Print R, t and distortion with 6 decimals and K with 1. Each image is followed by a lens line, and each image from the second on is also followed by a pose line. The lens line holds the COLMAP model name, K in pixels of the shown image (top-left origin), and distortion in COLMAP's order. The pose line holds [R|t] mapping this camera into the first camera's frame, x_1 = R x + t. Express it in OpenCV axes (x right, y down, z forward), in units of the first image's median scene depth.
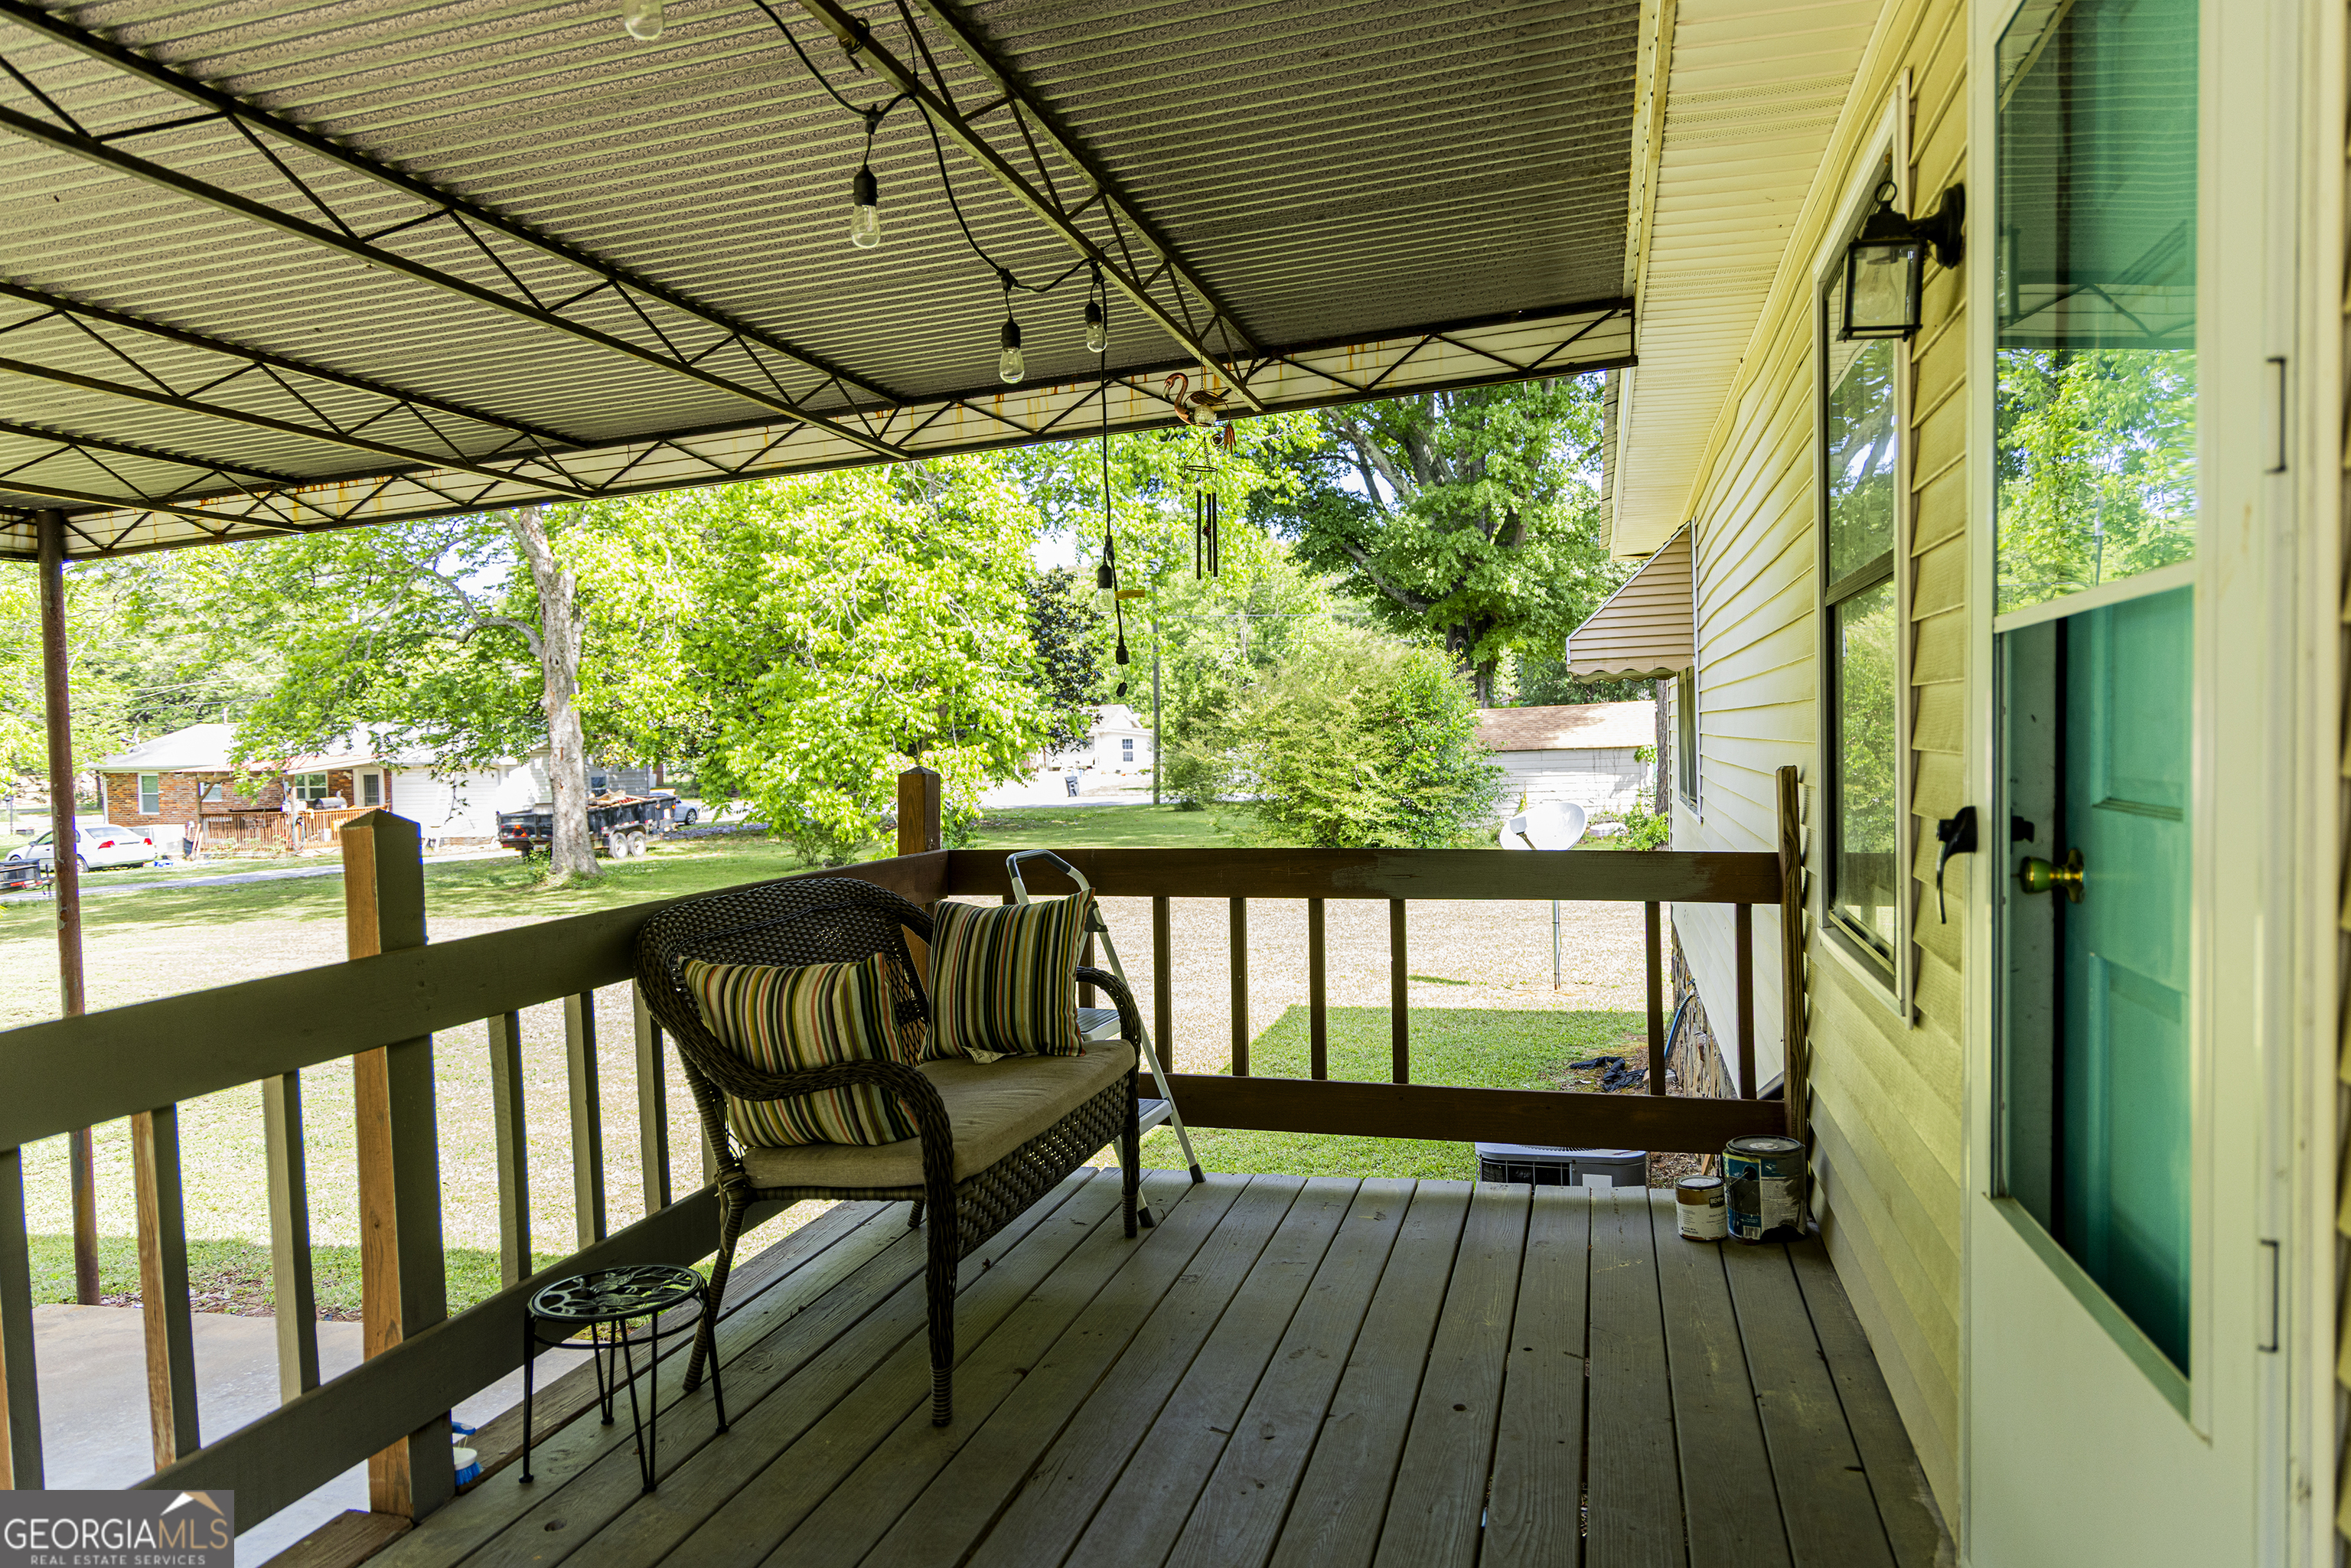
lens RADIAL K [[1625.3, 0, 1179.5], [0, 1625.3, 788.7], [0, 0, 1]] dist [0.028382, -0.014917]
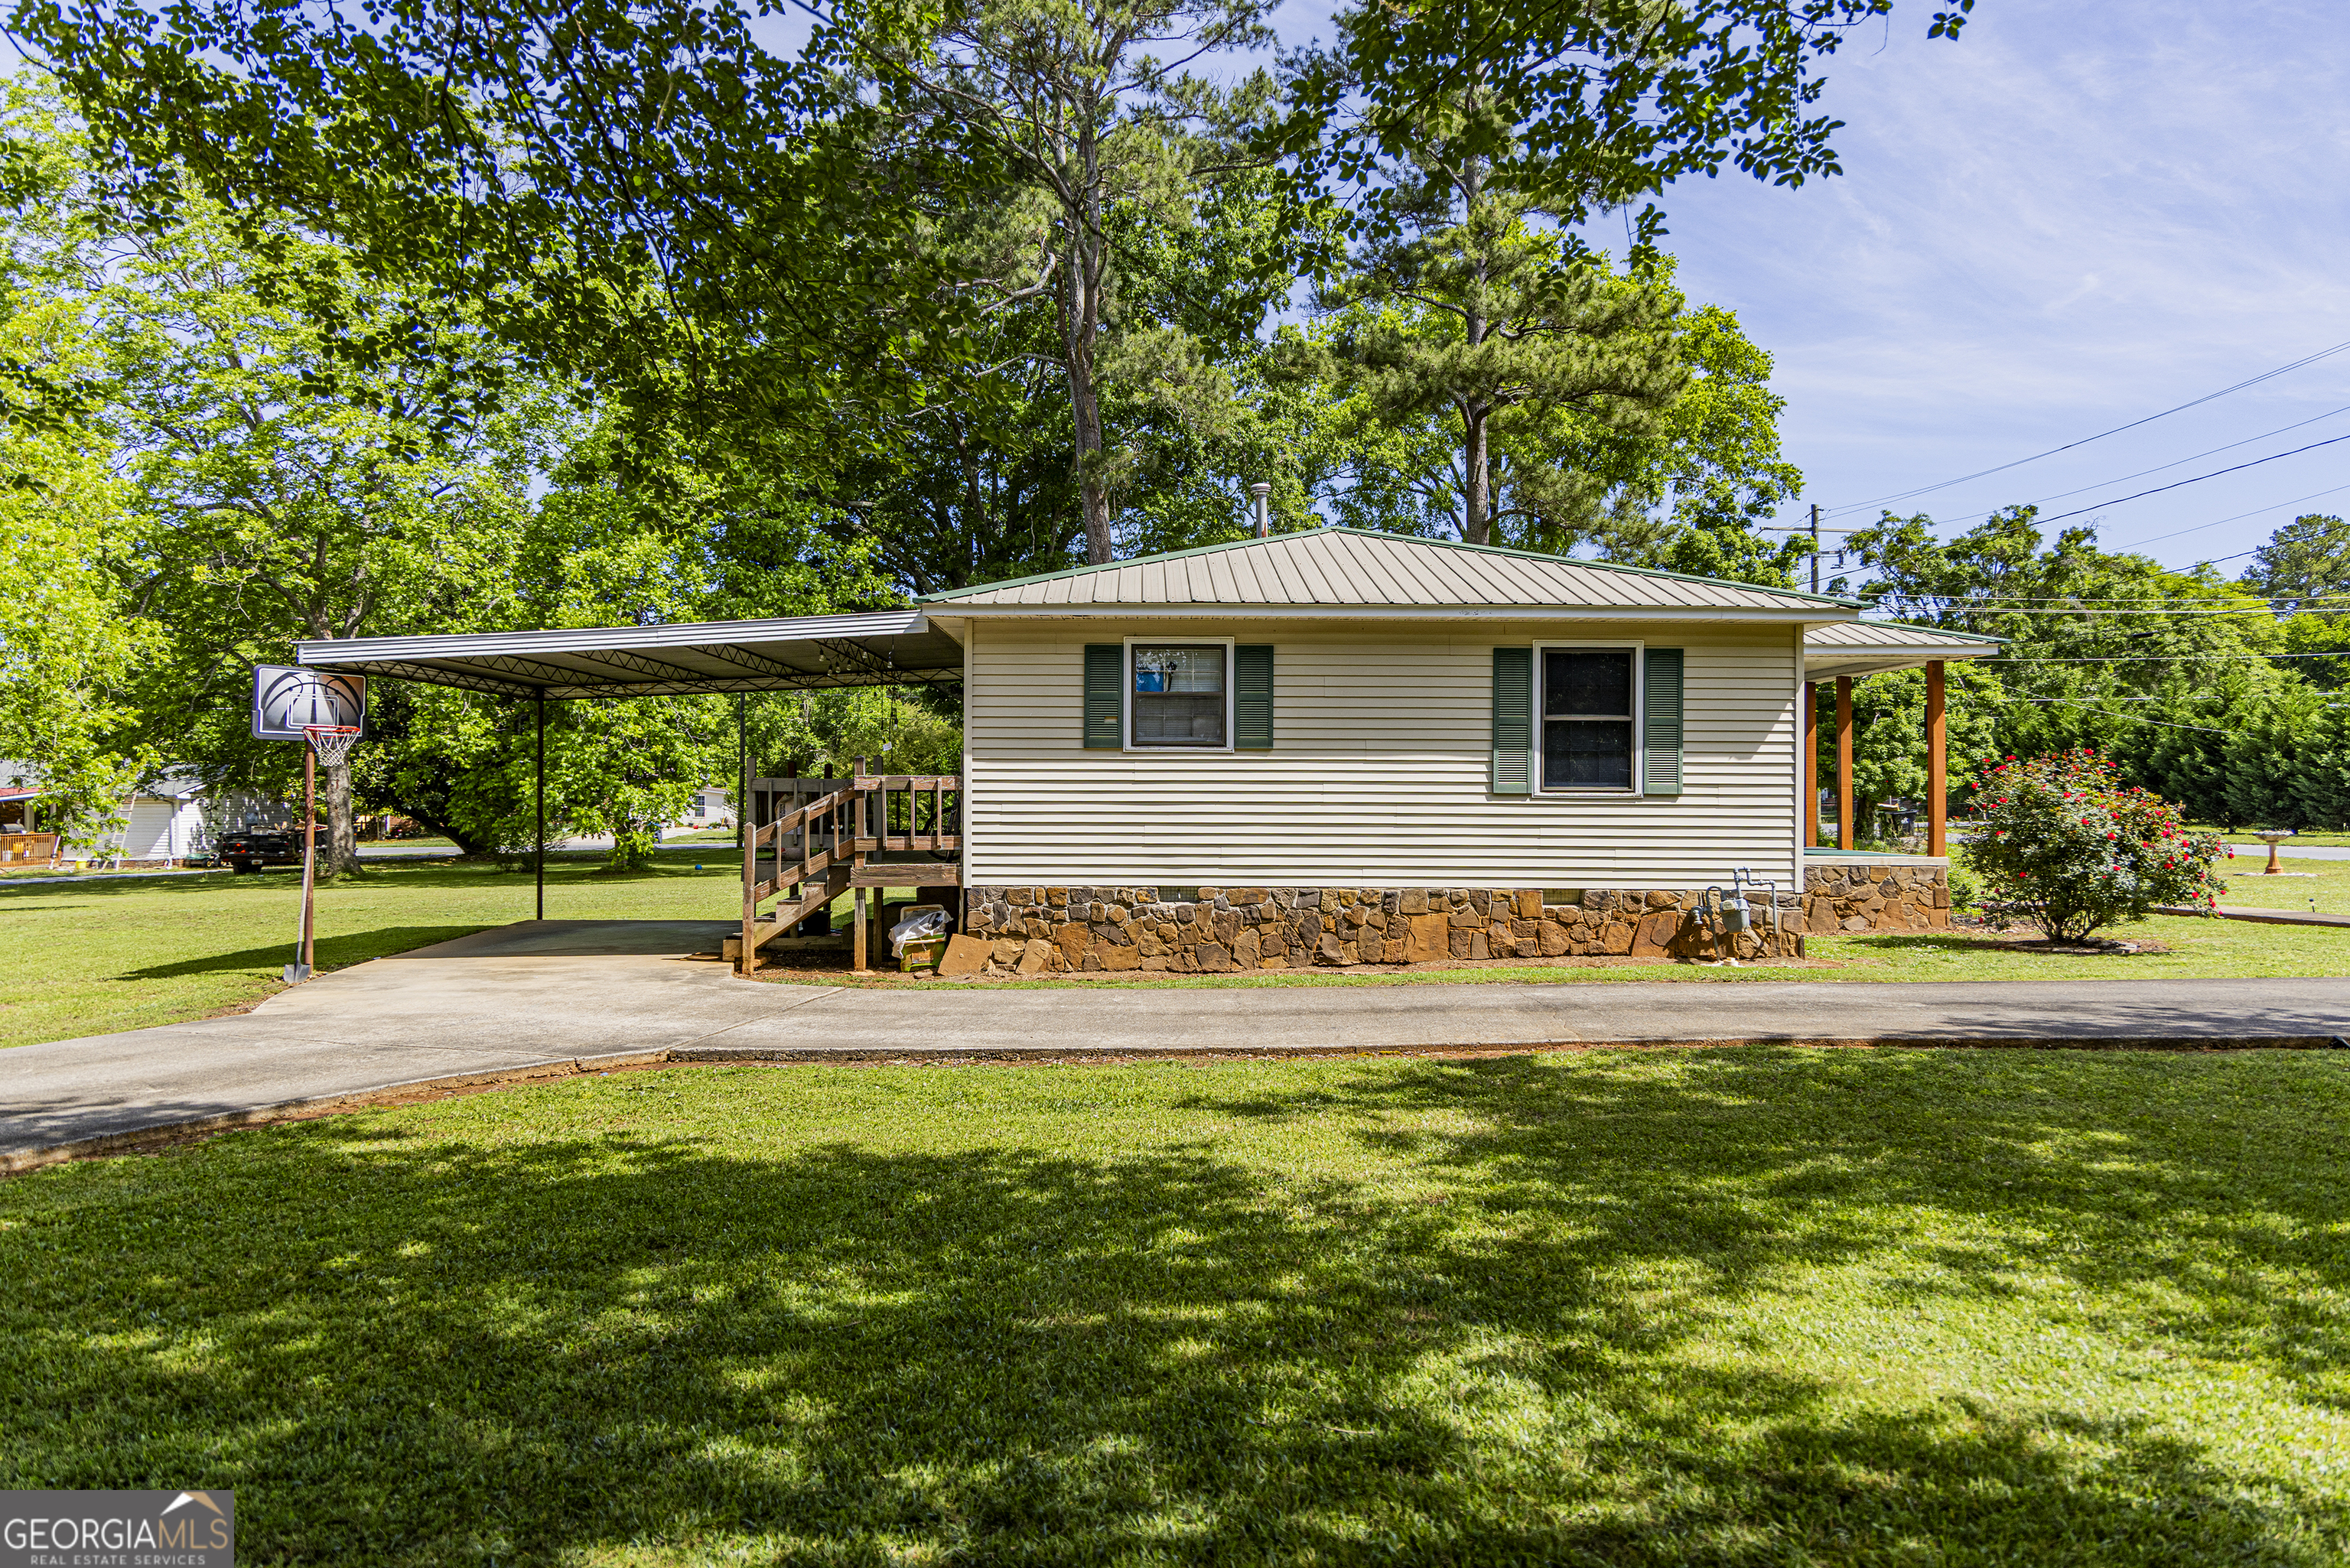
lens RADIAL K [[1624.5, 0, 1166.8], [0, 1624.5, 760.1], [0, 0, 1]] dist [0.028382, -0.014917]
pose [[0.963879, 0.029639, 0.264685, -0.039449], [-0.013254, 0.997895, -0.063477, 0.022620], [-0.266010, 0.057676, 0.962243, -0.322606]]
